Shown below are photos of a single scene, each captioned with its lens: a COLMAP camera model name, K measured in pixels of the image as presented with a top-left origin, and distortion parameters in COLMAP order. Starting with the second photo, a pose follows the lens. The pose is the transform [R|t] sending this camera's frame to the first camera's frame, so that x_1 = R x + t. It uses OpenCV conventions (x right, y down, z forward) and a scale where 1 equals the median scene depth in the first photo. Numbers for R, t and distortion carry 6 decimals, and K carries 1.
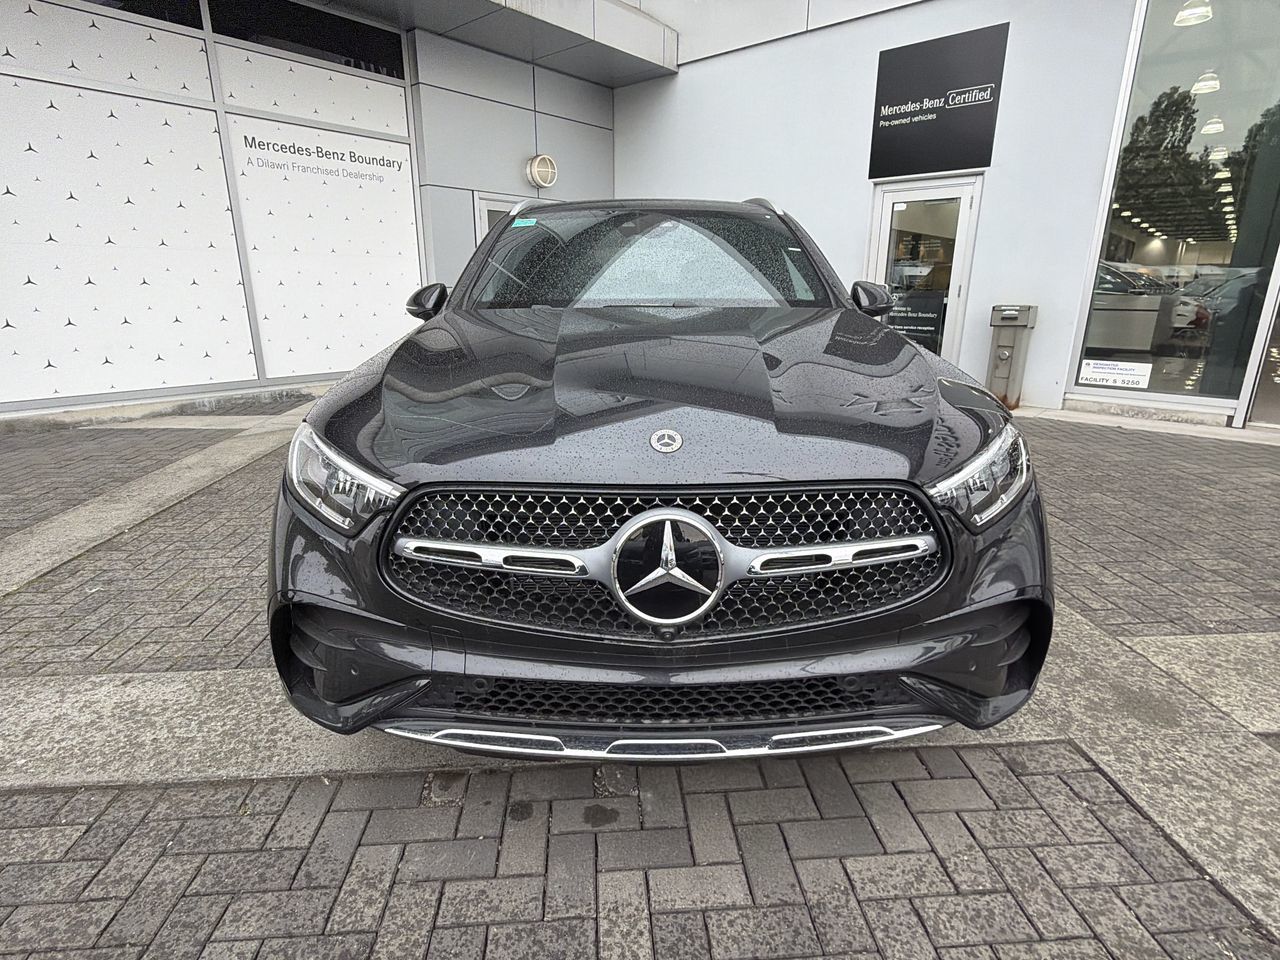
lens RADIAL K [[658.5, 0, 638.5], [0, 658.5, 478.5], [0, 0, 1]] dist [0.012560, -0.009076]
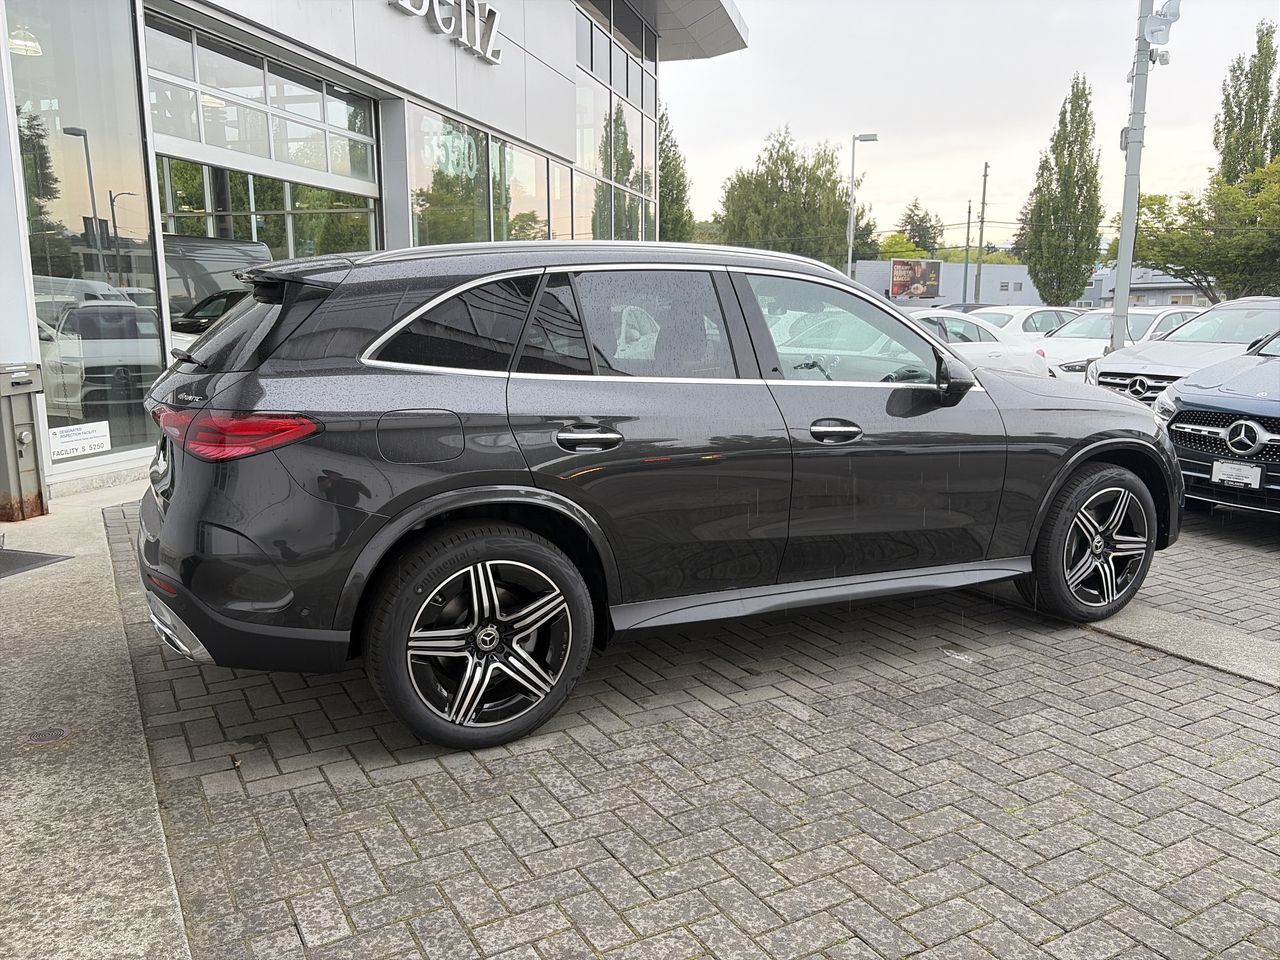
lens RADIAL K [[969.6, 0, 636.2], [0, 969.6, 483.8], [0, 0, 1]] dist [0.034453, -0.031839]
pose [[-0.439624, -0.164931, 0.882909, -2.221724], [0.251859, 0.920922, 0.297439, -1.058094], [-0.862147, 0.353130, -0.363320, 3.171477]]
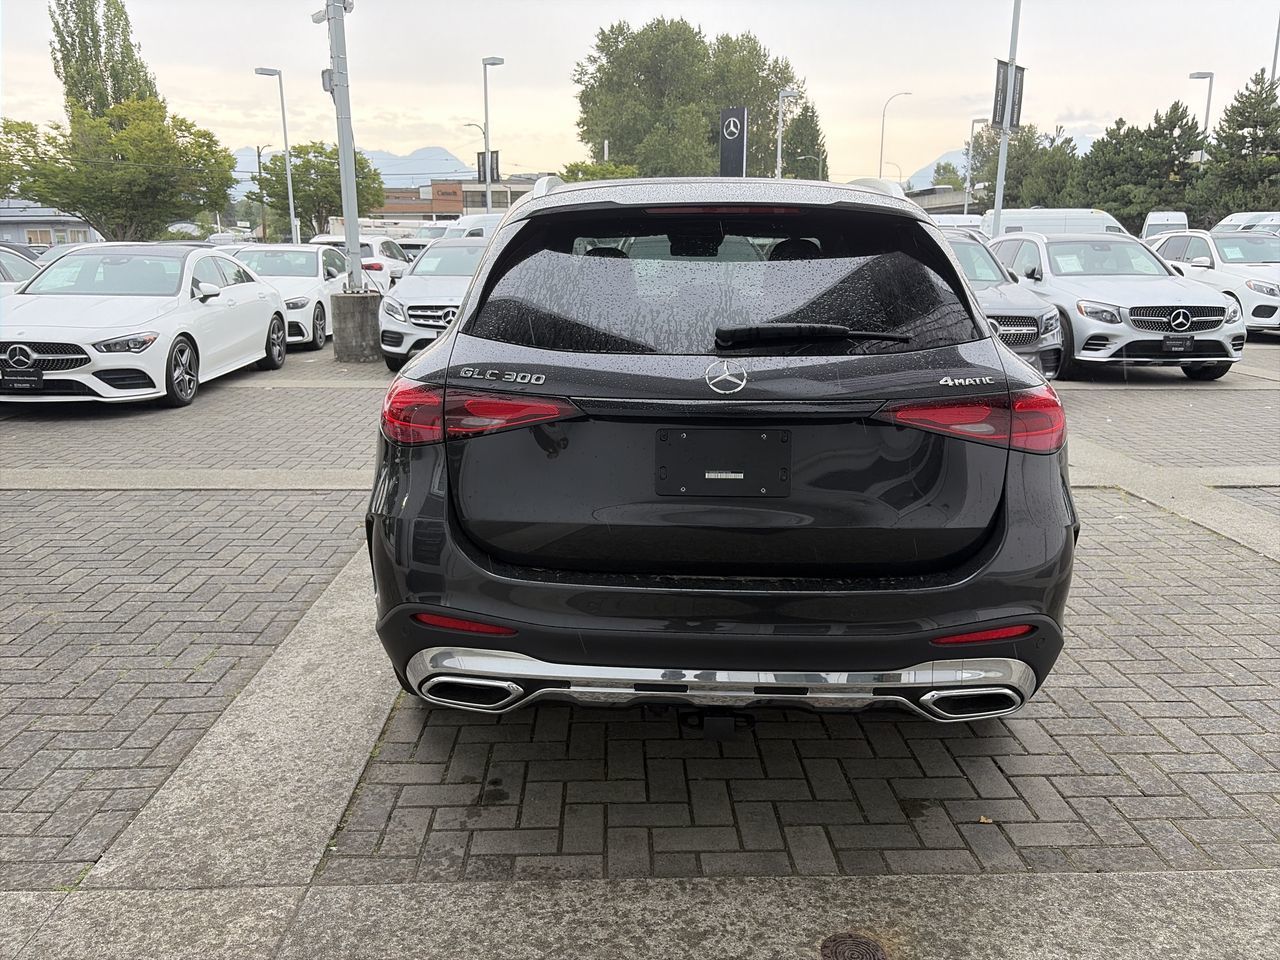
lens RADIAL K [[982.1, 0, 629.5], [0, 982.1, 482.5], [0, 0, 1]] dist [0.037616, -0.038747]
pose [[-0.999051, -0.010160, 0.042346, 0.081426], [0.012572, 0.863705, 0.503840, -1.428430], [-0.041694, 0.503894, -0.862758, 4.383782]]
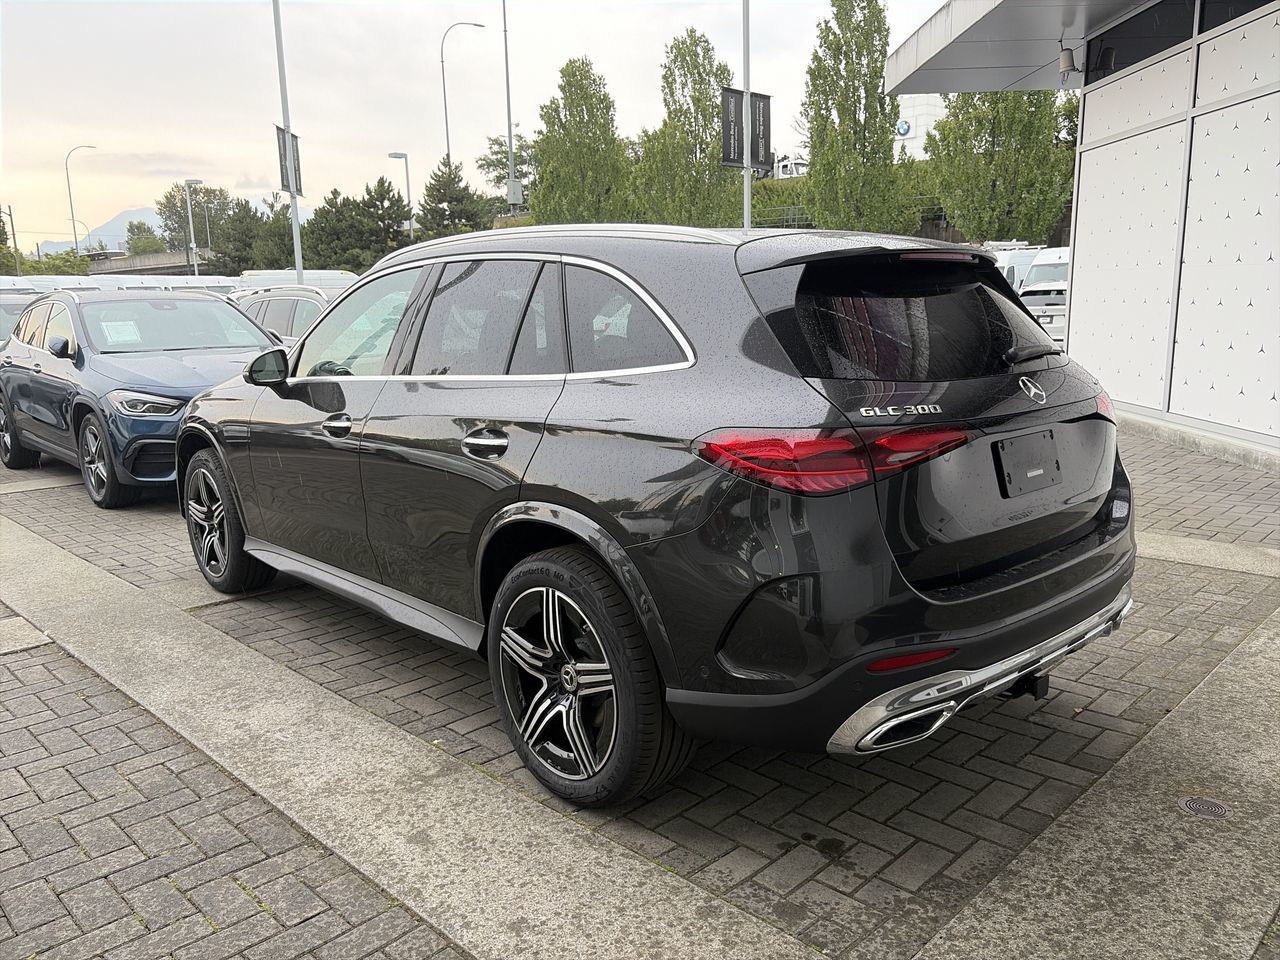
lens RADIAL K [[984.4, 0, 644.0], [0, 984.4, 486.3], [0, 0, 1]] dist [0.019079, -0.004205]
pose [[-0.747882, 0.144941, -0.647815, 1.473617], [-0.166286, 0.903856, 0.394199, -1.273535], [0.642667, 0.402537, -0.651876, 3.884102]]
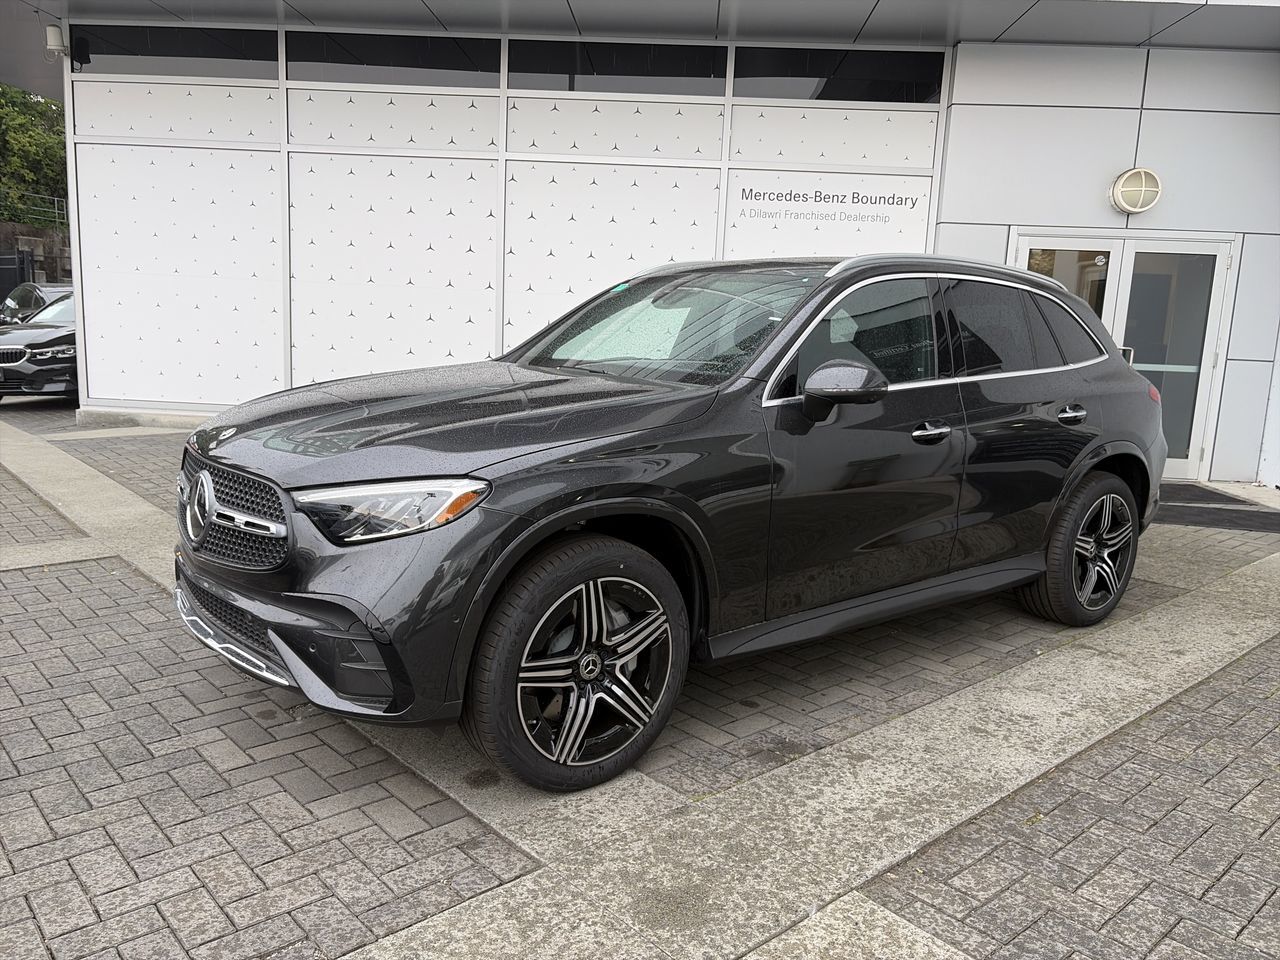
lens RADIAL K [[972.0, 0, 640.0], [0, 972.0, 480.0], [0, 0, 1]] dist [0.026170, -0.005452]
pose [[0.618552, 0.156176, -0.770066, 1.815228], [-0.262301, 0.964869, -0.015008, -0.126363], [0.740670, 0.211272, 0.637787, 0.169896]]
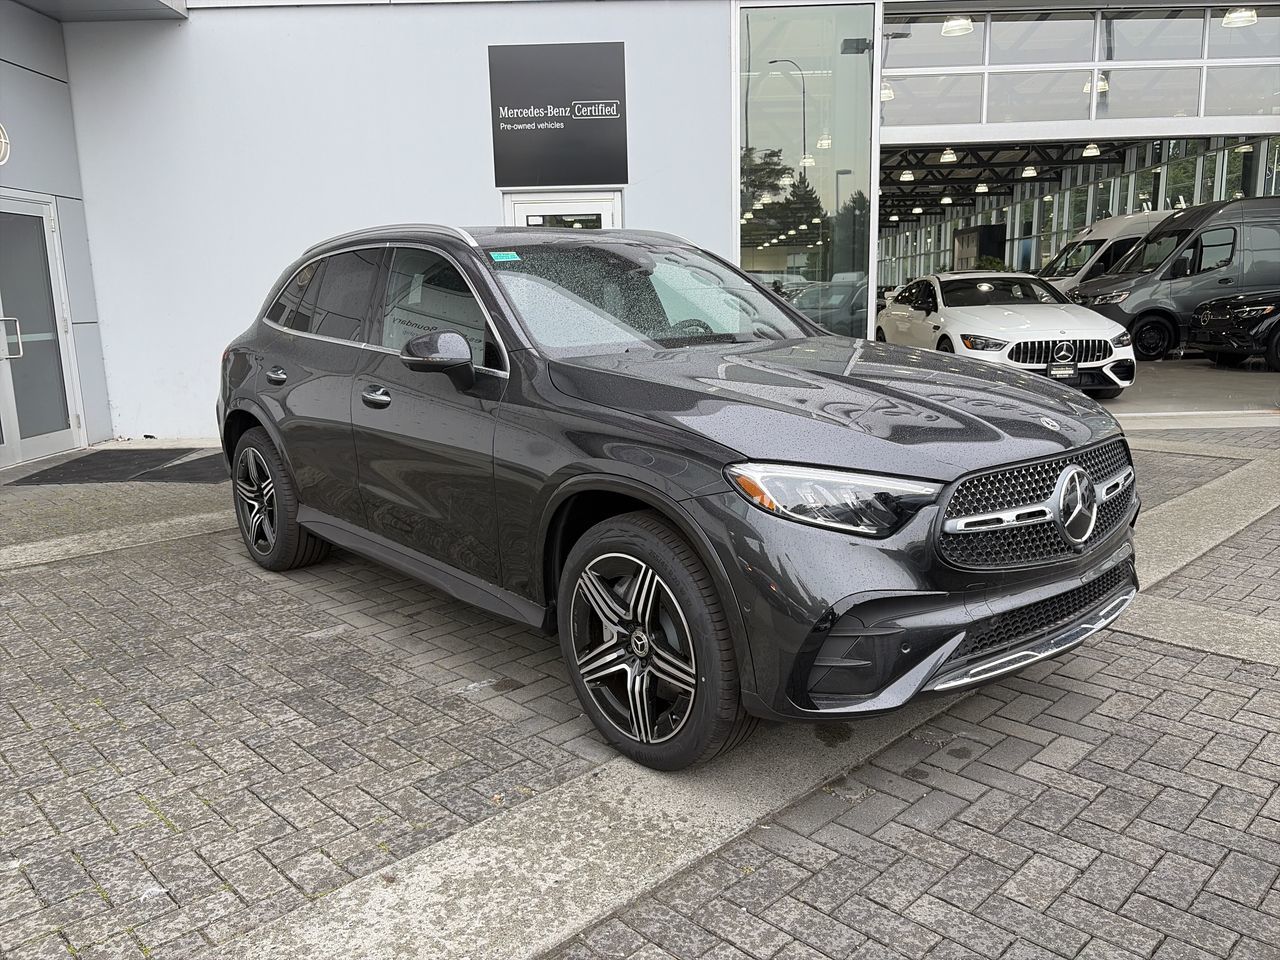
lens RADIAL K [[970.1, 0, 647.0], [0, 970.1, 480.7], [0, 0, 1]] dist [0.035958, -0.035071]
pose [[0.759251, -0.140115, 0.635536, -1.480057], [0.205958, 0.978088, -0.030414, -0.037108], [-0.617348, 0.153985, 0.771472, -0.088749]]
